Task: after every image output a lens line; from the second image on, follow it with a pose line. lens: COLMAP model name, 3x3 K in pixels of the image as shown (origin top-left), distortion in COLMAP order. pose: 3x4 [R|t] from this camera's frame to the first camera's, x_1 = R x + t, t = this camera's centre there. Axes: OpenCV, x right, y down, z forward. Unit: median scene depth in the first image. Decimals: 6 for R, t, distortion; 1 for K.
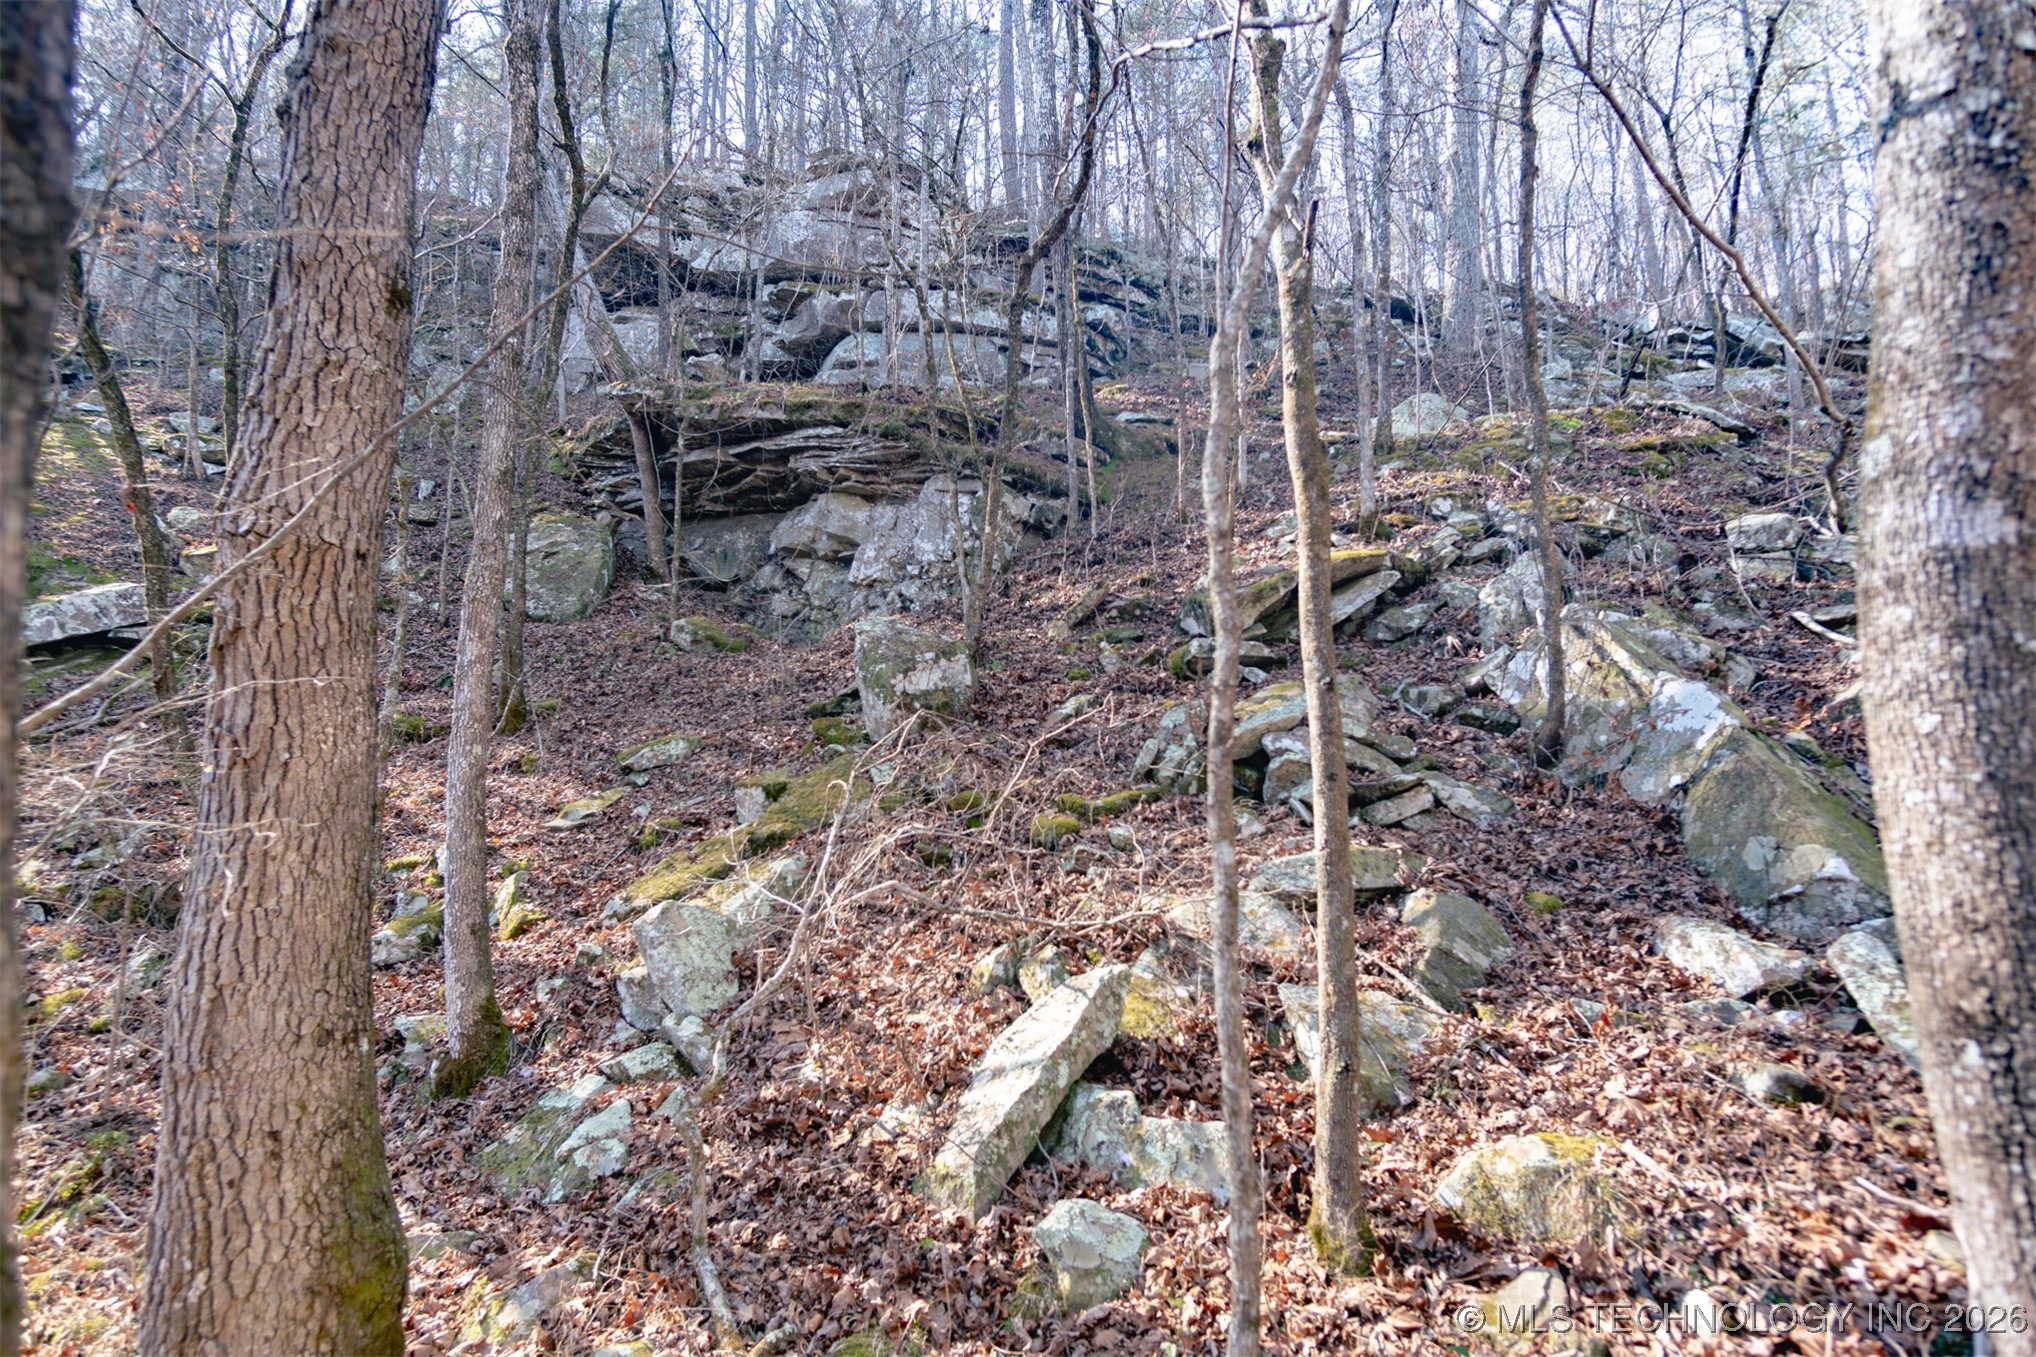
lens RADIAL K [[1067.5, 0, 1018.0], [0, 1067.5, 678.5], [0, 0, 1]] dist [0.003164, 0.003860]
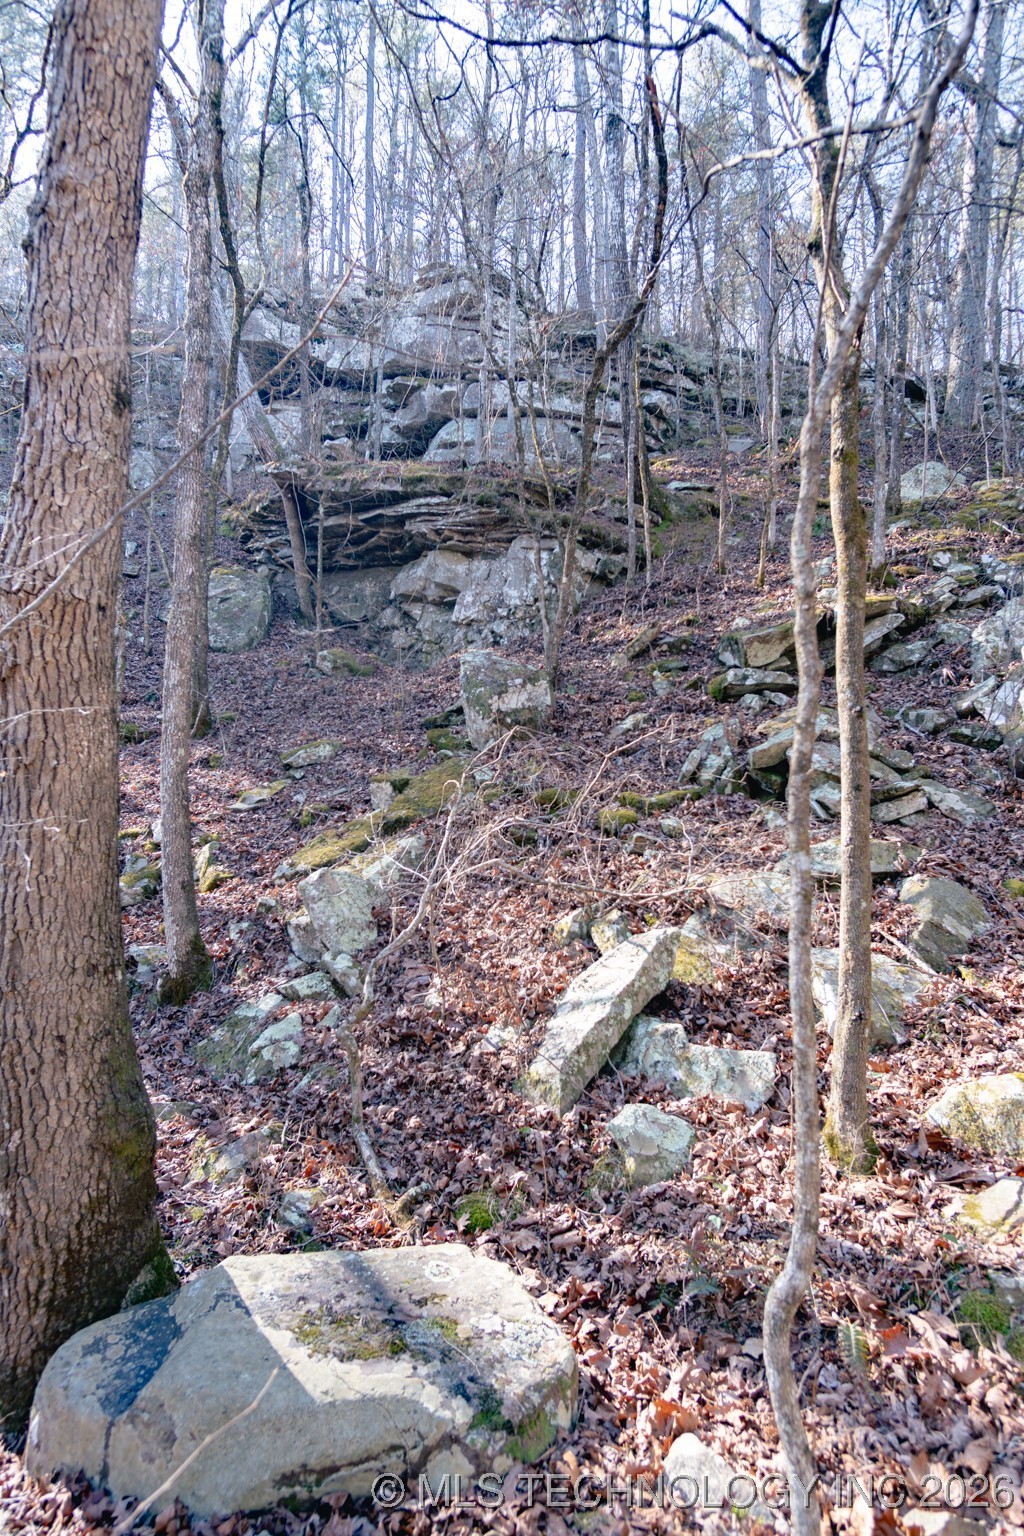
lens RADIAL K [[825.5, 0, 509.2], [0, 825.5, 779.7], [0, 0, 1]] dist [0.002359, 0.002701]
pose [[0.996741, 0.015764, -0.079112, -0.020166], [-0.007660, 0.994784, 0.101713, -0.006833], [0.080302, -0.100776, 0.991663, 0.014318]]
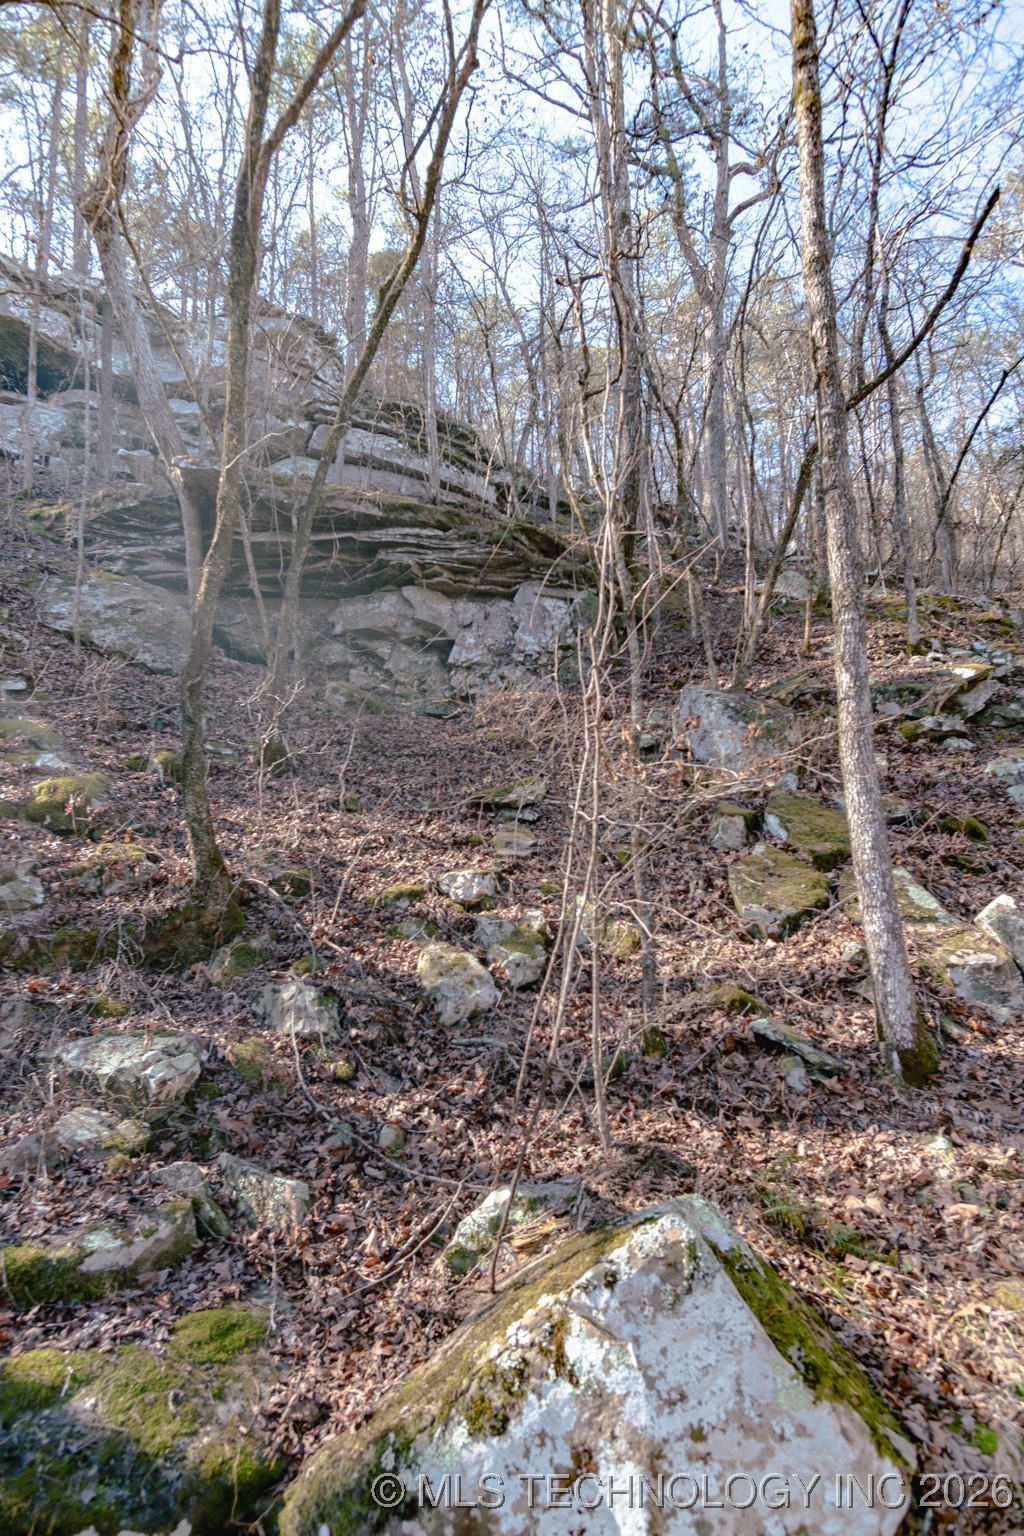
lens RADIAL K [[825.5, 0, 509.2], [0, 825.5, 779.7], [0, 0, 1]] dist [0.002359, 0.002701]
pose [[0.914153, 0.034115, 0.403931, -1.006865], [-0.032234, 0.999415, -0.011458, 0.099285], [-0.404085, -0.002546, 0.914718, 0.321460]]
